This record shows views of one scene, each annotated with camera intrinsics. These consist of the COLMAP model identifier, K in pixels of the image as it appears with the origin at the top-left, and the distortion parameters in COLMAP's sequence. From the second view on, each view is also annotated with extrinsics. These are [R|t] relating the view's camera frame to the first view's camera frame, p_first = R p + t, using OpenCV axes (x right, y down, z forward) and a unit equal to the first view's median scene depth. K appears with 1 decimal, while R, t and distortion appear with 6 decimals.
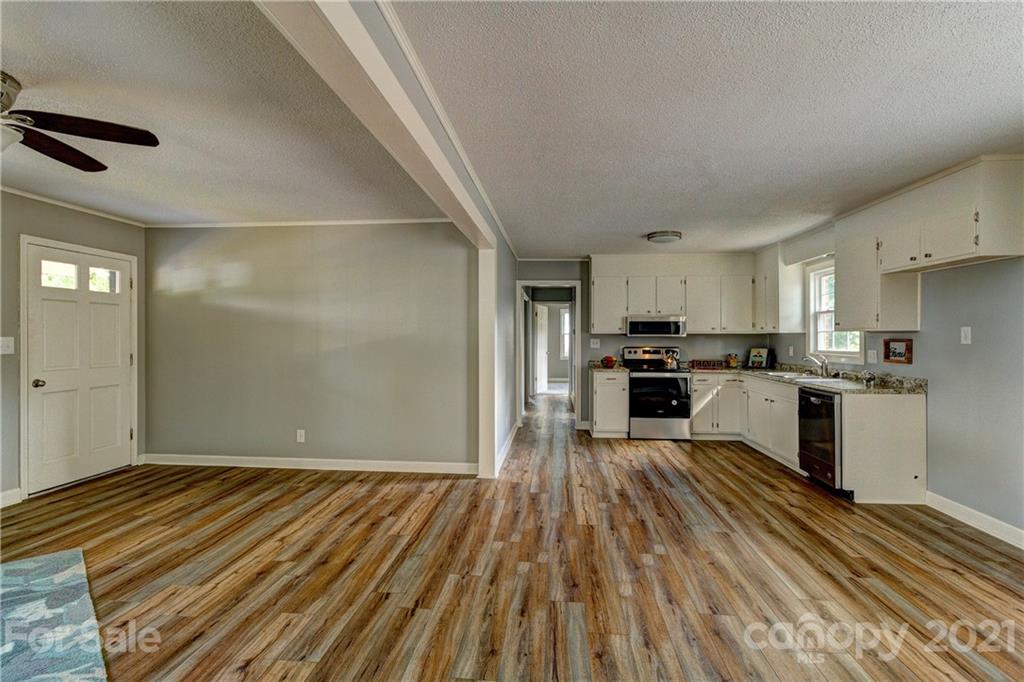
lens RADIAL K [[471.5, 0, 512.7], [0, 471.5, 337.3], [0, 0, 1]] dist [-0.000013, -0.002433]
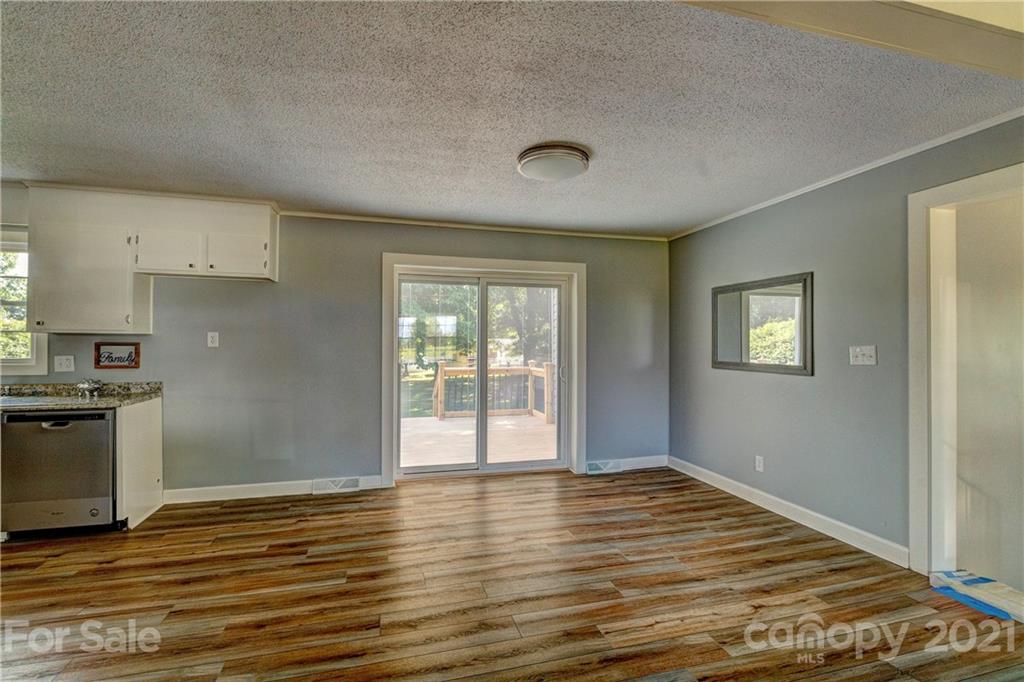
lens RADIAL K [[471.5, 0, 512.5], [0, 471.5, 339.0], [0, 0, 1]] dist [-0.000013, -0.002433]
pose [[-0.361503, 0.003231, 0.932365, -0.329302], [-0.004657, 0.999975, -0.005271, -0.001734], [-0.932359, -0.006247, -0.361479, 0.623749]]
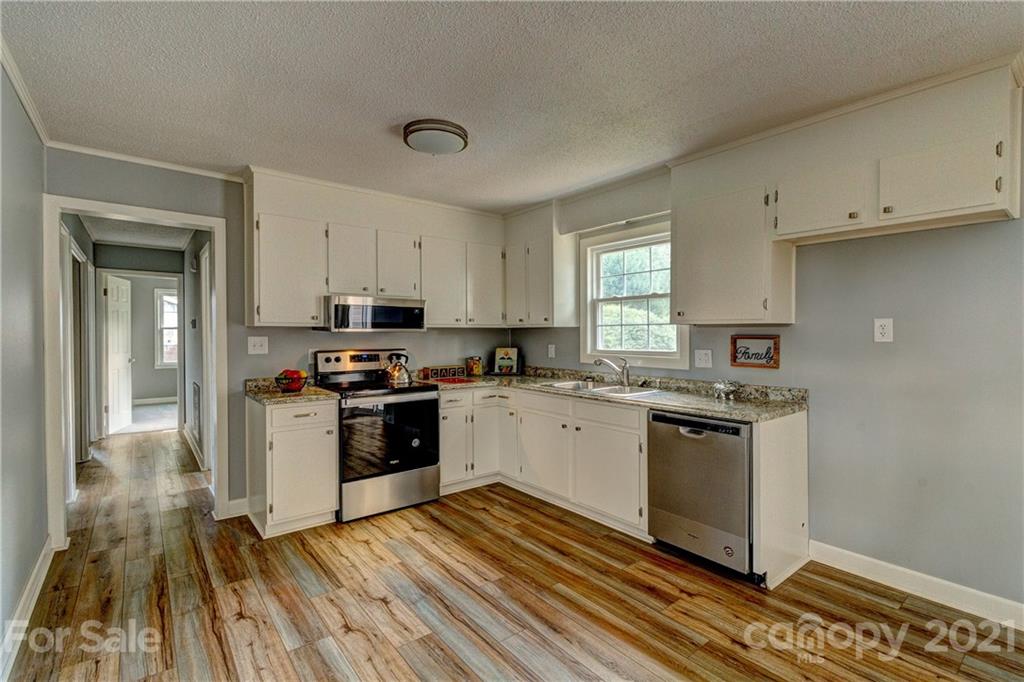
lens RADIAL K [[471.5, 0, 513.9], [0, 471.5, 338.3], [0, 0, 1]] dist [-0.000013, -0.002433]
pose [[0.719458, -0.009562, 0.694470, 0.030724], [0.001500, 0.999924, 0.012213, -0.000898], [-0.694534, -0.007745, 0.719418, 0.743272]]
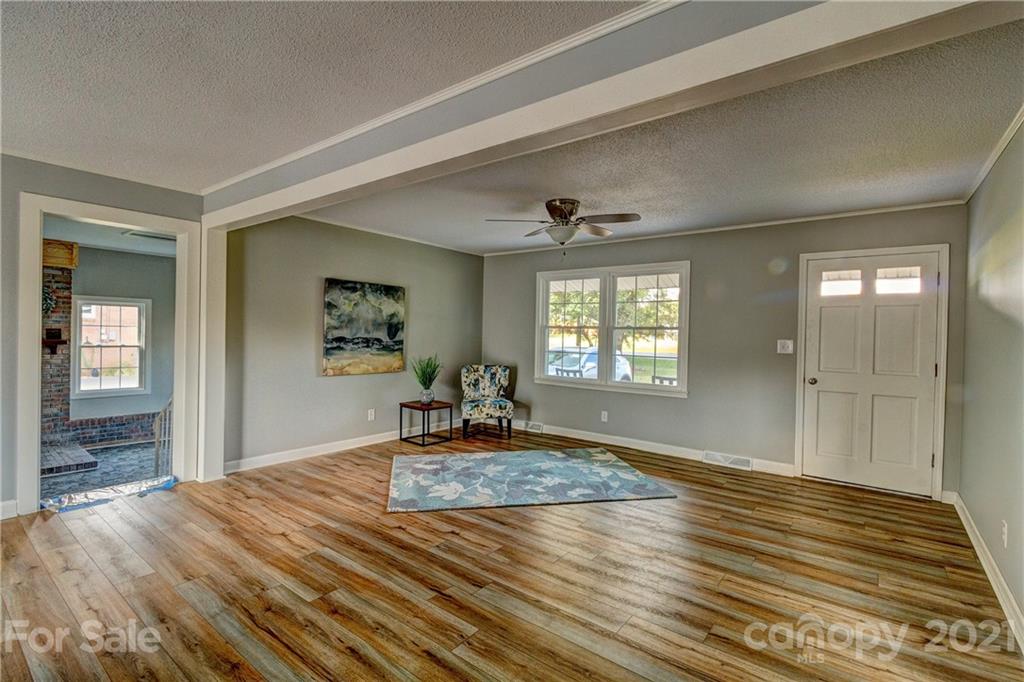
lens RADIAL K [[471.5, 0, 513.2], [0, 471.5, 337.5], [0, 0, 1]] dist [-0.000013, -0.002433]
pose [[-0.532466, -0.006012, -0.846430, 0.337578], [-0.022659, 0.999718, 0.007153, 0.000415], [0.846148, 0.022988, -0.532452, 0.959297]]
